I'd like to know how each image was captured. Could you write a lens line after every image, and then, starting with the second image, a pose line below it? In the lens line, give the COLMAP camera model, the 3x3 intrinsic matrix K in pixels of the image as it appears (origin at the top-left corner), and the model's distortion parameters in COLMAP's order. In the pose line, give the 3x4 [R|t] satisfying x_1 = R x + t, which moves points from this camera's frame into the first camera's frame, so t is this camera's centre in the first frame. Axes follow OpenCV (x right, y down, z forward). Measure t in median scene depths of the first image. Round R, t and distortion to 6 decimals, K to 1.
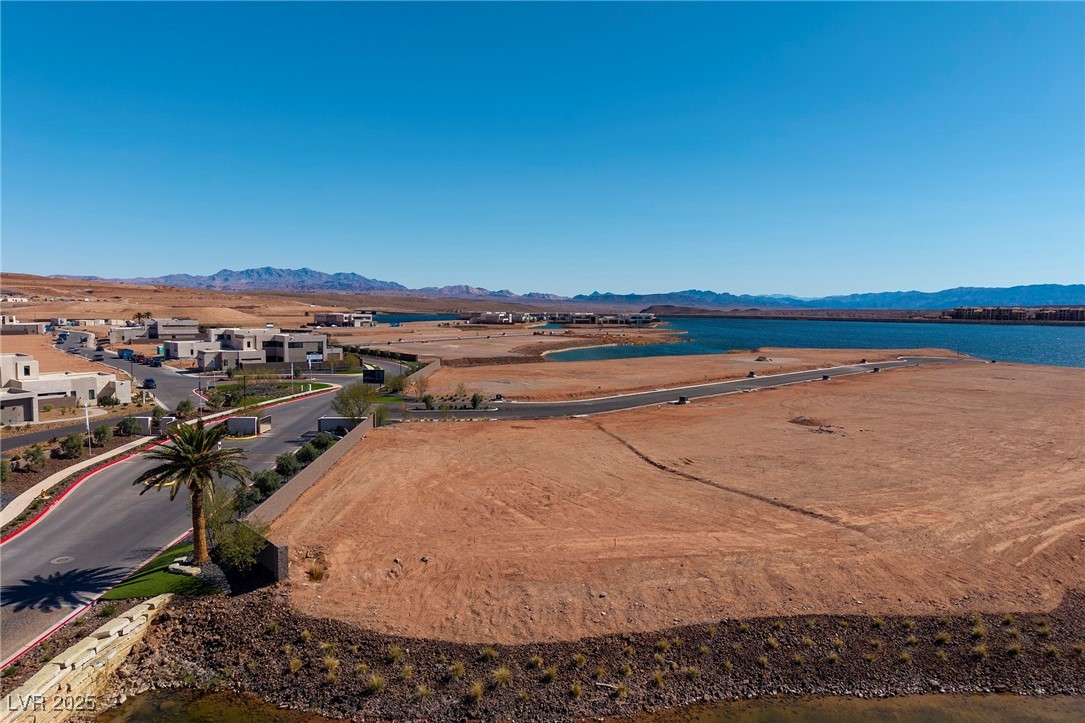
lens RADIAL K [[724.5, 0, 542.5], [0, 724.5, 361.5], [0, 0, 1]] dist [0.040910, -0.050007]
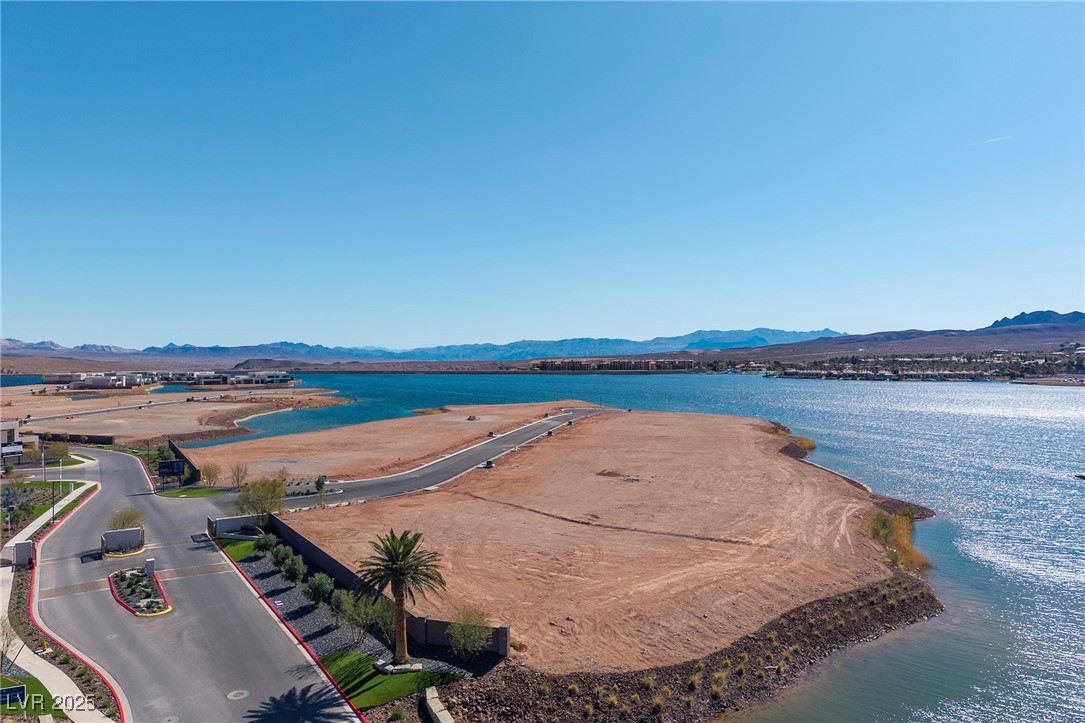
lens RADIAL K [[724.5, 0, 542.5], [0, 724.5, 361.5], [0, 0, 1]] dist [0.040910, -0.050007]
pose [[0.845834, -0.014302, 0.533255, -0.088471], [0.050840, 0.997252, -0.053895, -0.010944], [-0.531018, 0.072697, 0.844236, -0.006343]]
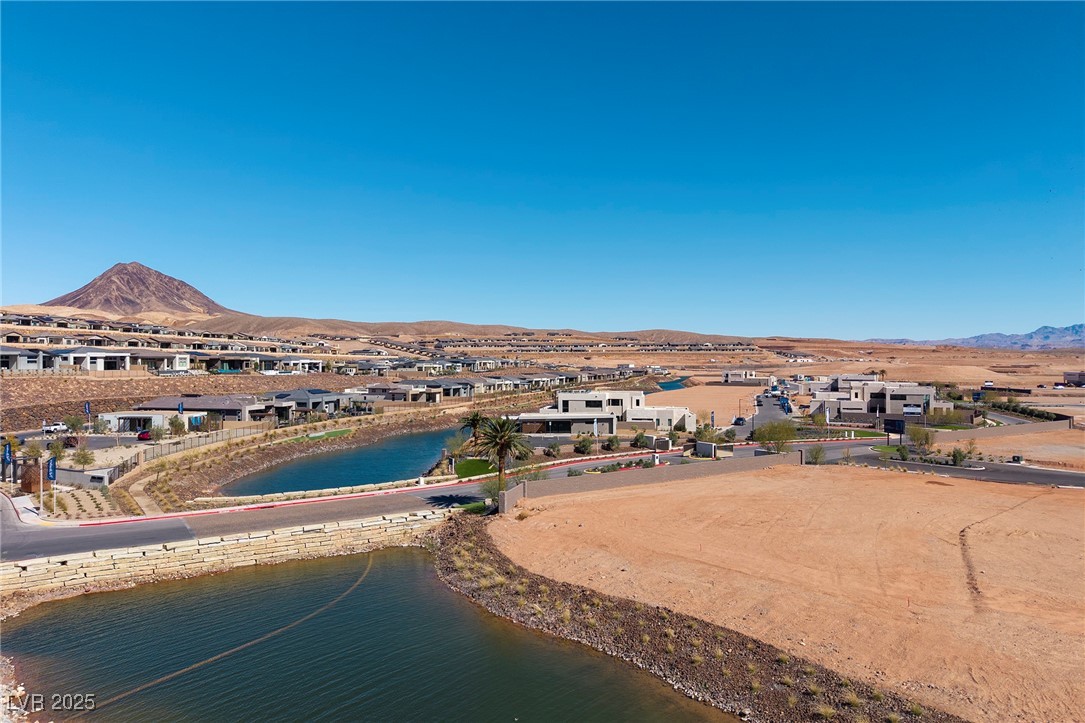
lens RADIAL K [[724.5, 0, 542.5], [0, 724.5, 361.5], [0, 0, 1]] dist [0.040910, -0.050007]
pose [[0.533489, -0.008511, -0.845764, 0.096997], [-0.061879, 0.996877, -0.049064, 0.003119], [0.843540, 0.078510, 0.531296, 0.017197]]
